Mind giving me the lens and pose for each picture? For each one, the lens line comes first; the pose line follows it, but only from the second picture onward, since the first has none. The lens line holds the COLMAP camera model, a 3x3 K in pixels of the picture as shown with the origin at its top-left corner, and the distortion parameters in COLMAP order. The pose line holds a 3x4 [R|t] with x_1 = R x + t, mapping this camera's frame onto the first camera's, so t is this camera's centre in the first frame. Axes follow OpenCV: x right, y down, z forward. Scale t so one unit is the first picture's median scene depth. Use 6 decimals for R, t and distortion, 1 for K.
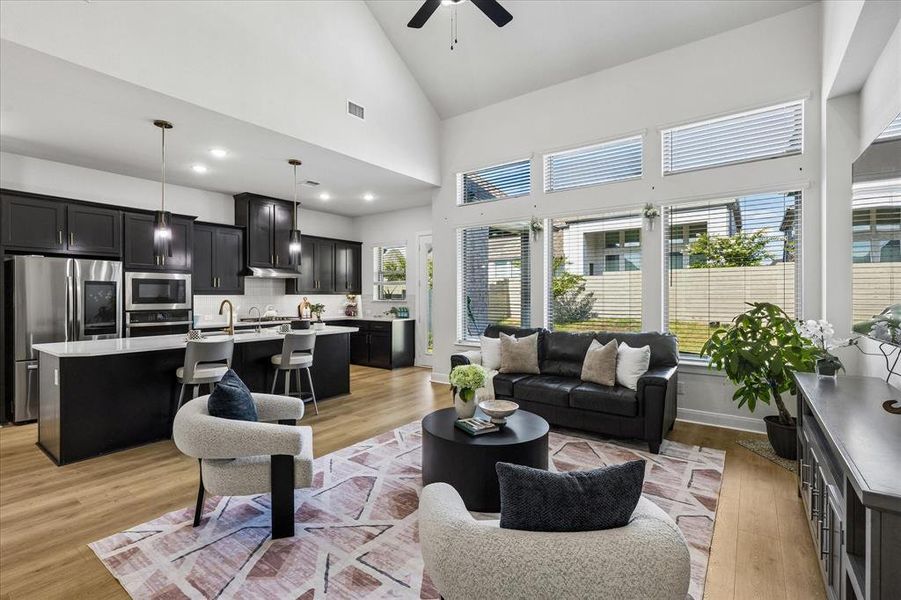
lens RADIAL K [[411.6, 0, 450.5], [0, 411.6, 300.0], [0, 0, 1]] dist [0.000704, -0.000159]
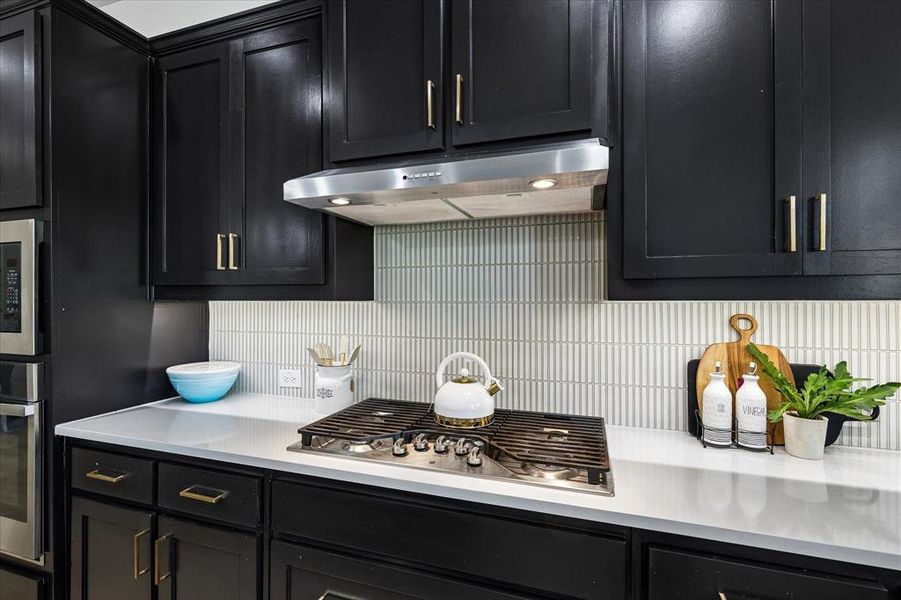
lens RADIAL K [[411.6, 0, 450.5], [0, 411.6, 300.0], [0, 0, 1]] dist [0.000704, -0.000159]
pose [[0.300552, -0.001675, -0.953764, -0.092700], [-0.013477, 0.999891, -0.006003, -0.004549], [0.953670, 0.014658, 0.300497, 0.343900]]
